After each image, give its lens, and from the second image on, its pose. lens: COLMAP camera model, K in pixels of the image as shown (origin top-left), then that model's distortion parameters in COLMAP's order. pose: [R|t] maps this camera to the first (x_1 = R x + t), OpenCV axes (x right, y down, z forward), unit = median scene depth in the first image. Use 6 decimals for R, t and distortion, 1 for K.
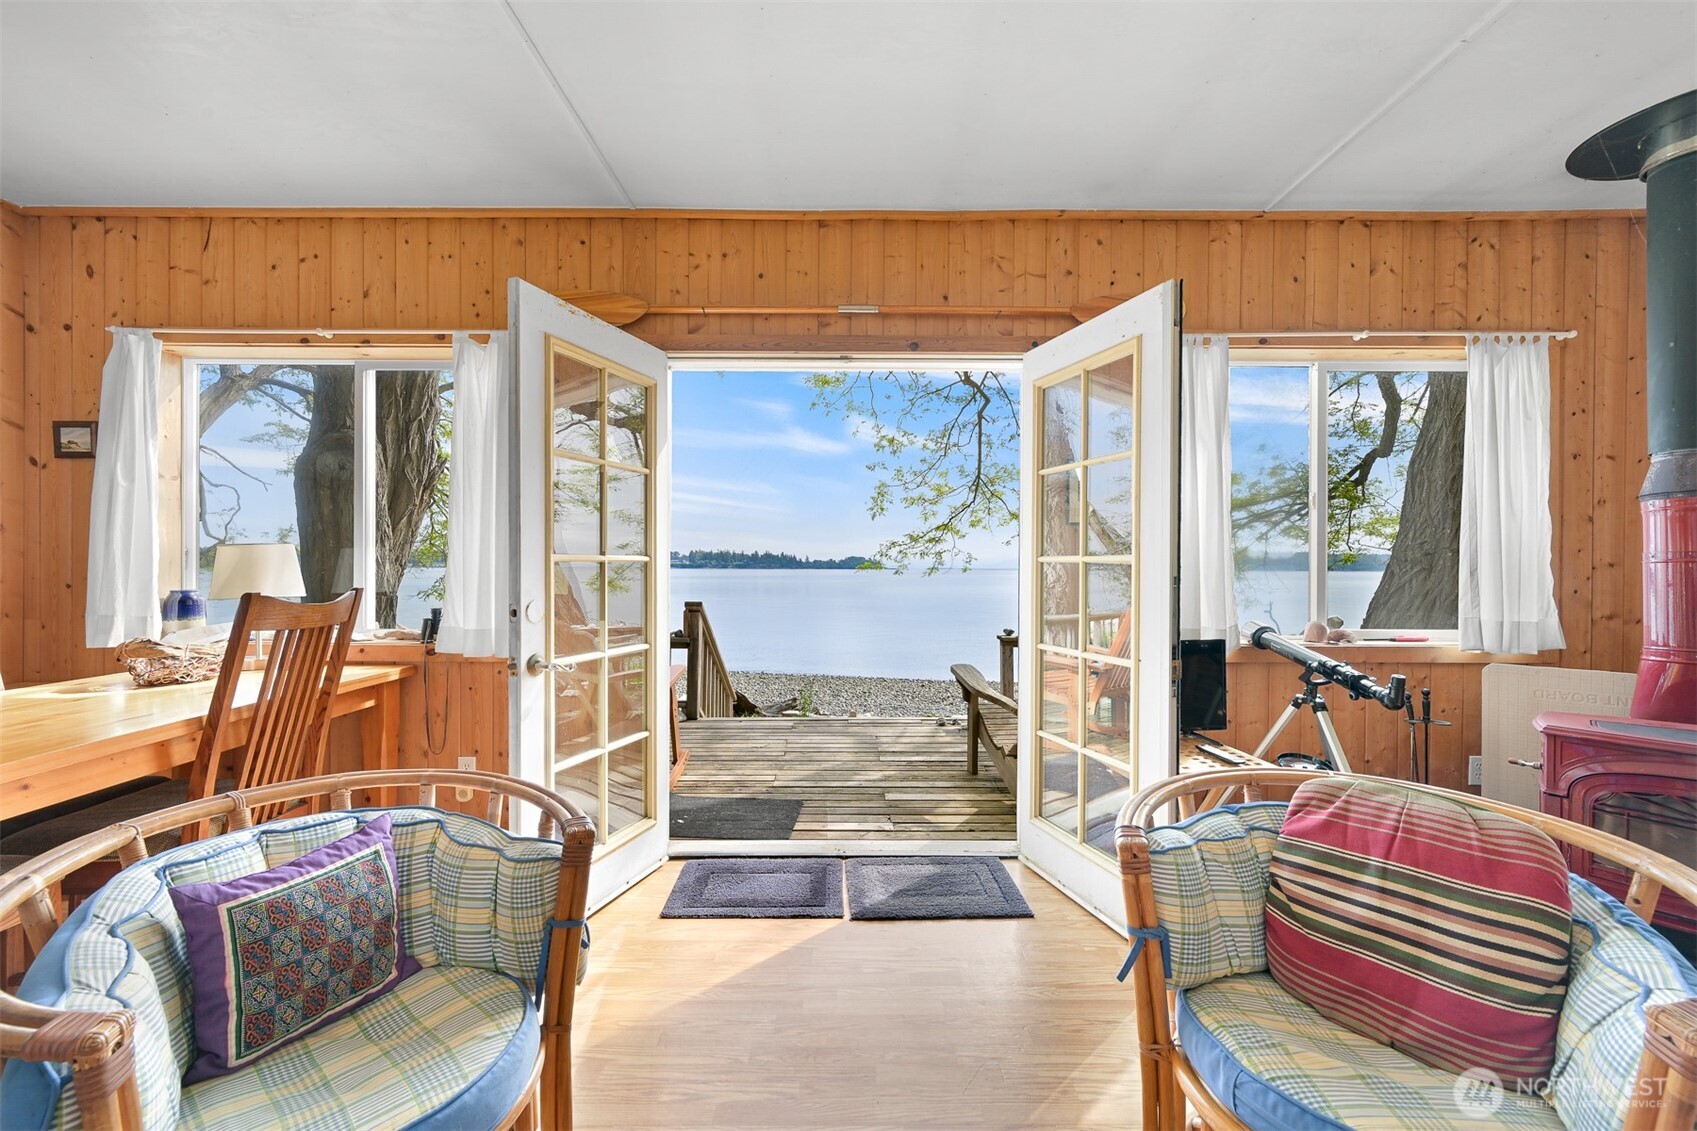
lens RADIAL K [[667.3, 0, 855.3], [0, 667.3, 566.2], [0, 0, 1]] dist [-0.001865, 0.000246]
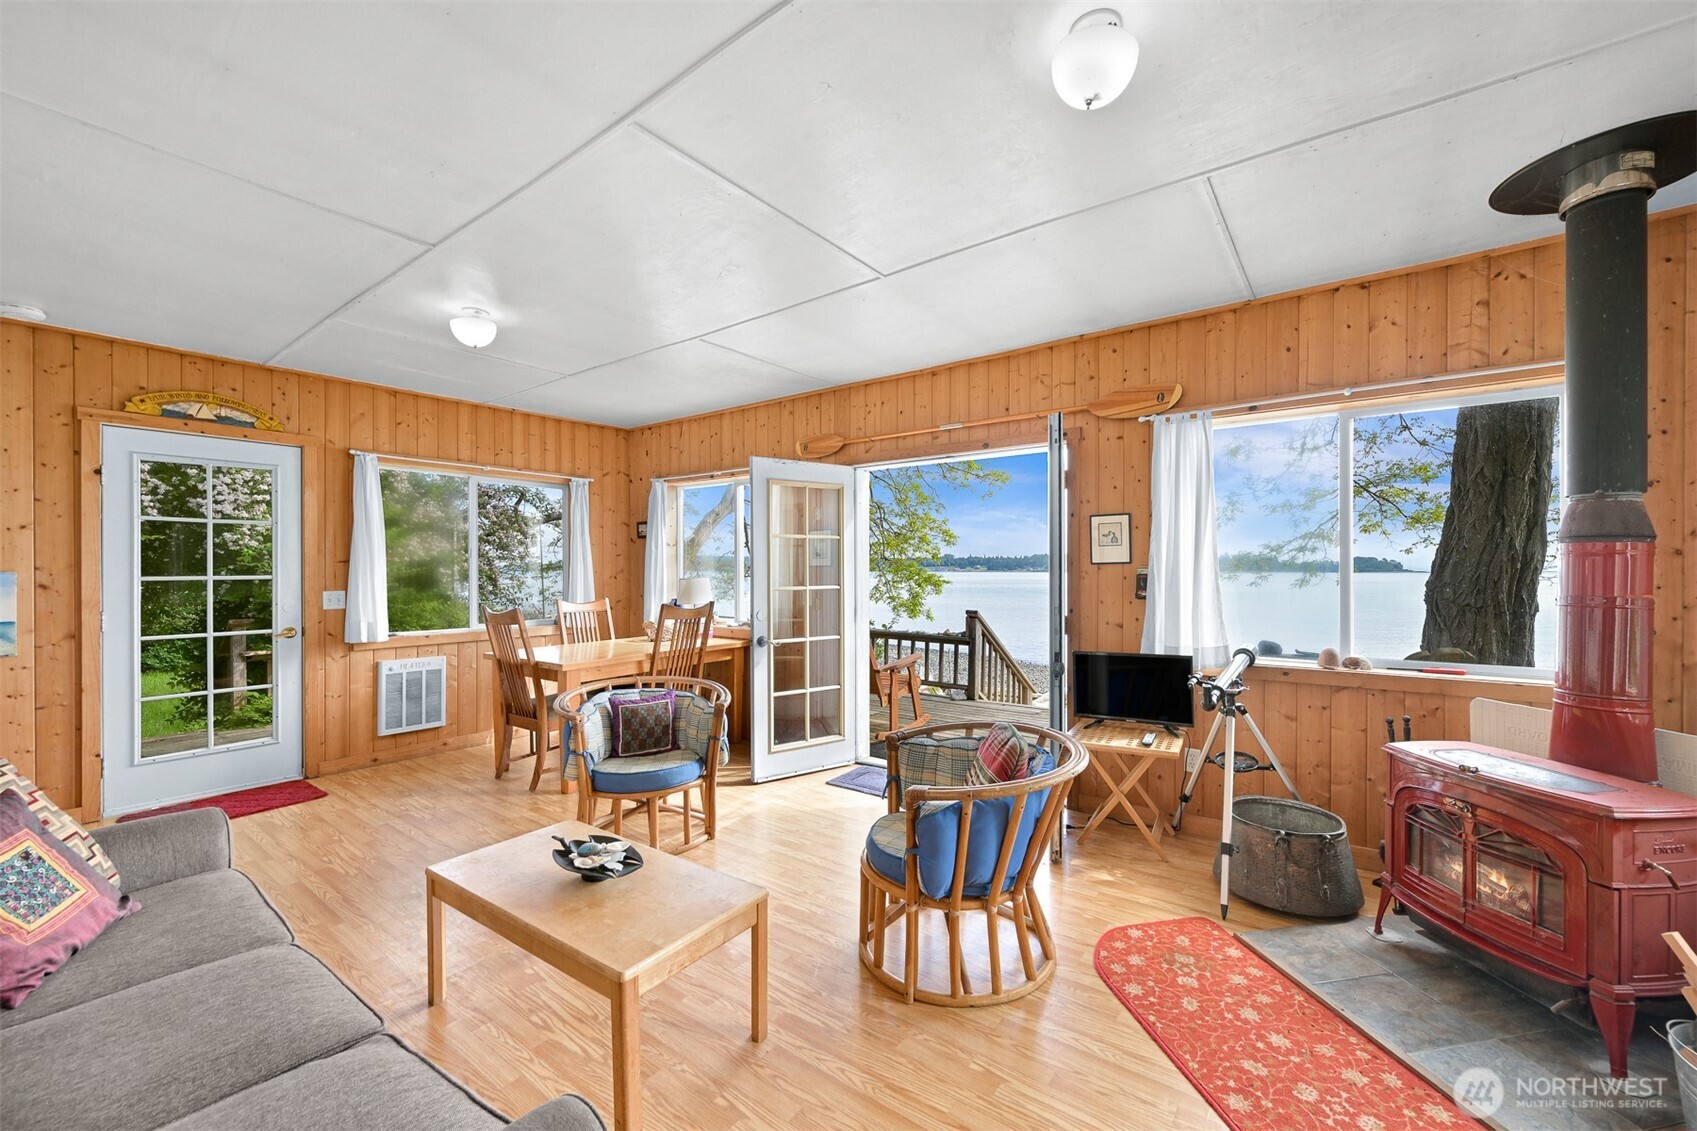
lens RADIAL K [[670.0, 0, 889.9], [0, 670.0, 566.5], [0, 0, 1]] dist [-0.000540, 0.000257]
pose [[0.818957, -0.006594, -0.573818, 0.769127], [0.004155, 0.999976, -0.005561, -0.051983], [0.573840, 0.002170, 0.818964, -0.348014]]
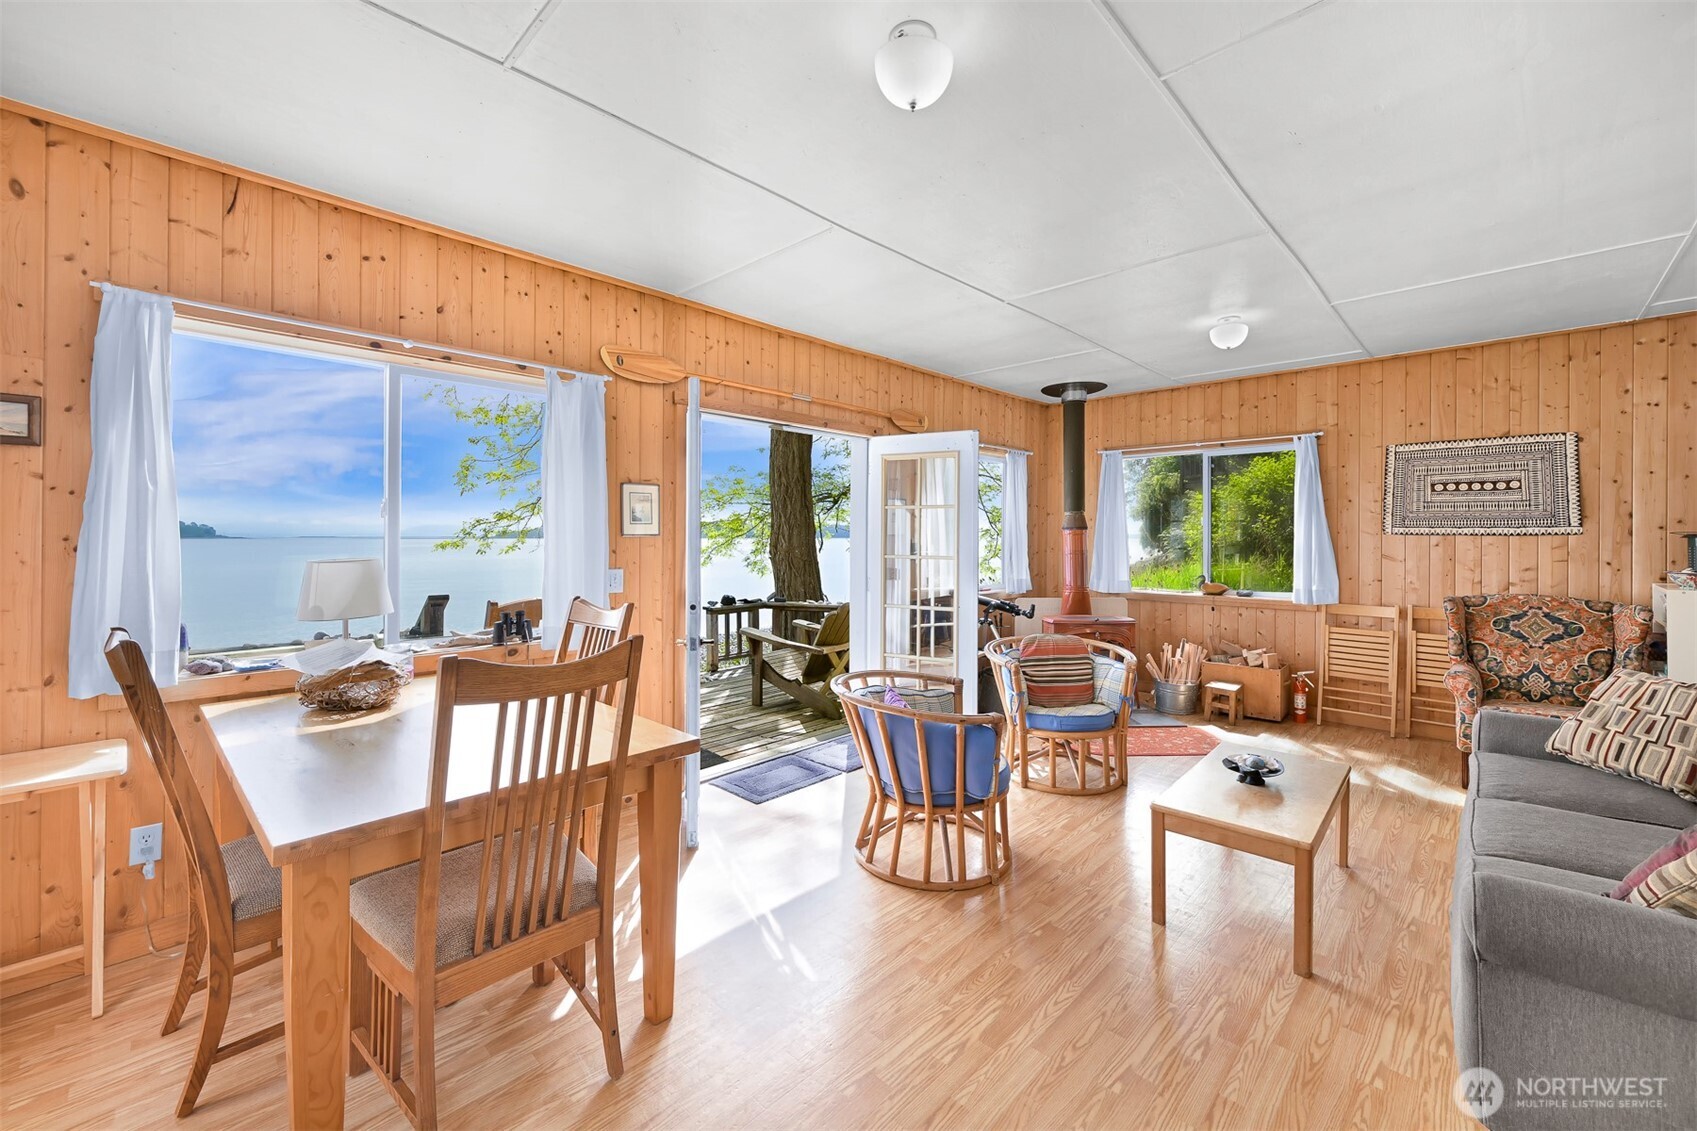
lens RADIAL K [[684.3, 0, 852.7], [0, 684.3, 528.0], [0, 0, 1]] dist [-0.001770, -0.000285]
pose [[0.688681, 0.008285, 0.725017, -1.055687], [-0.002954, 0.999958, -0.008621, -0.066562], [-0.725059, 0.003796, 0.688677, -0.179231]]
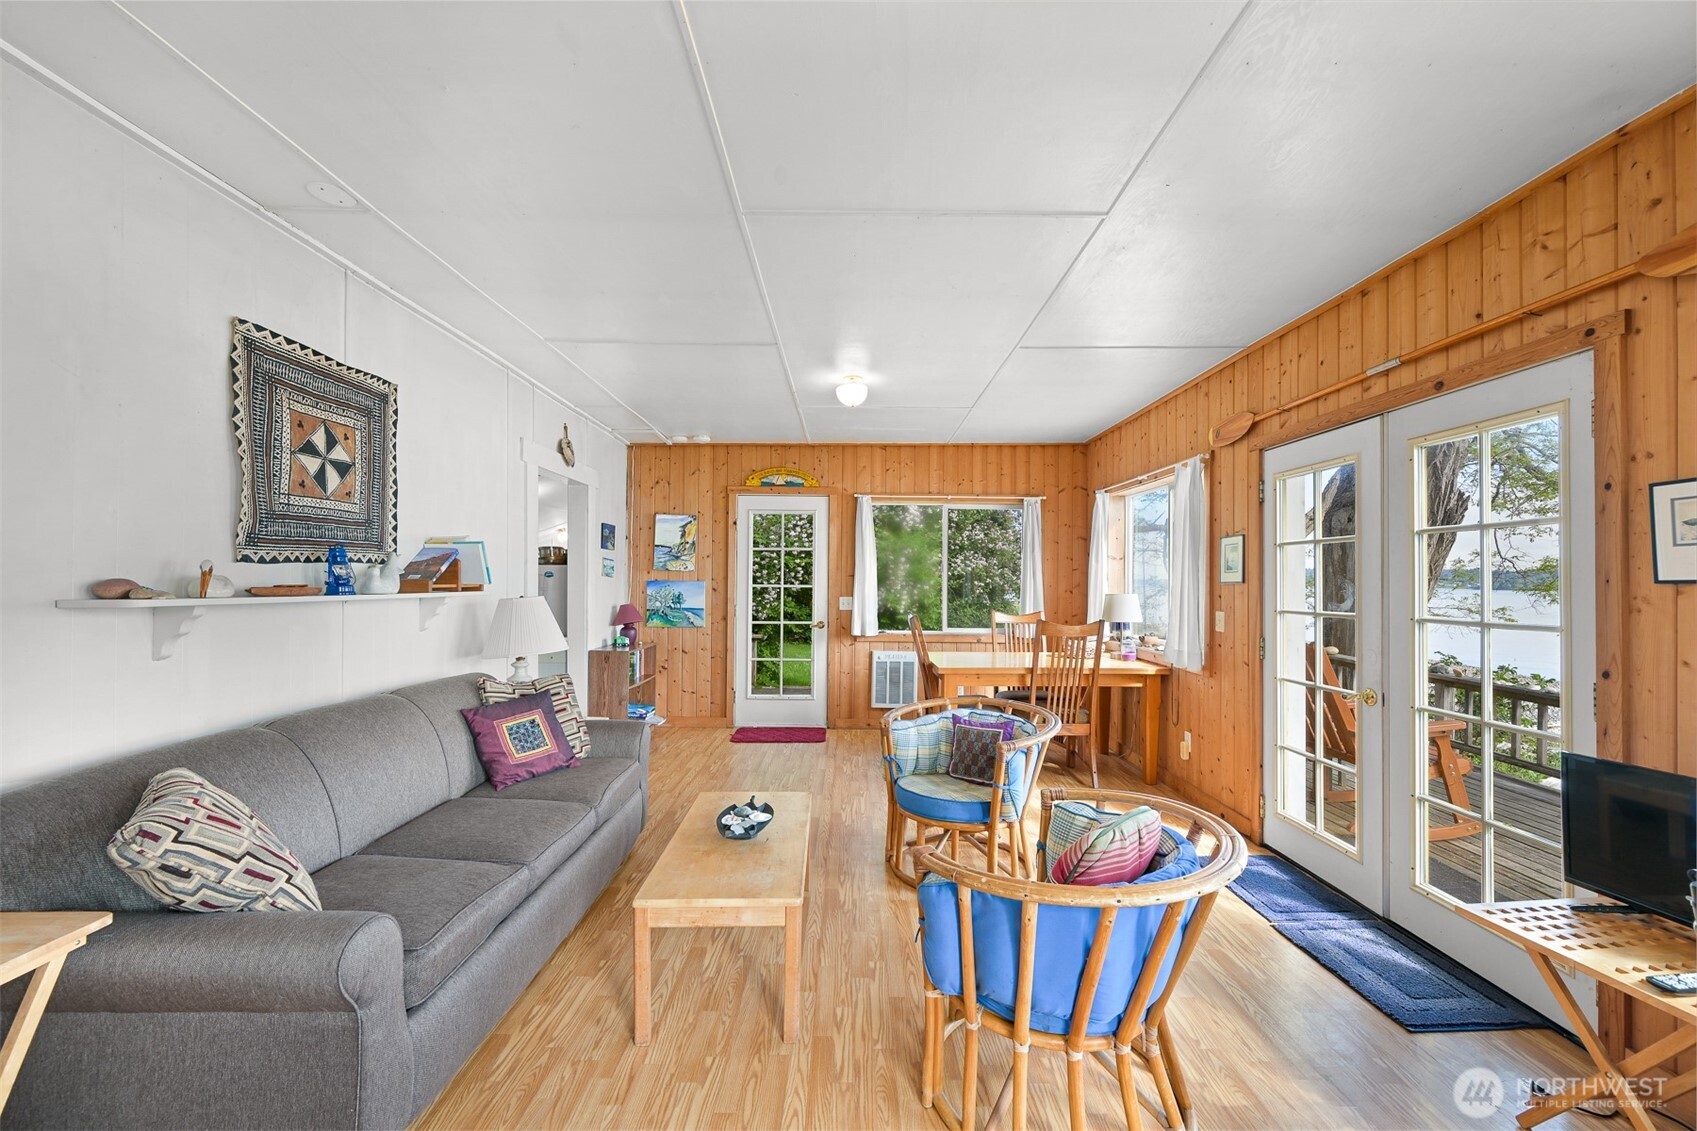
lens RADIAL K [[667.3, 0, 855.3], [0, 667.3, 566.2], [0, 0, 1]] dist [-0.001865, 0.000246]
pose [[0.008236, -0.024716, -0.999661, 0.975840], [-0.009946, 0.999643, -0.024797, -0.054783], [0.999917, 0.010147, 0.007987, 0.204350]]
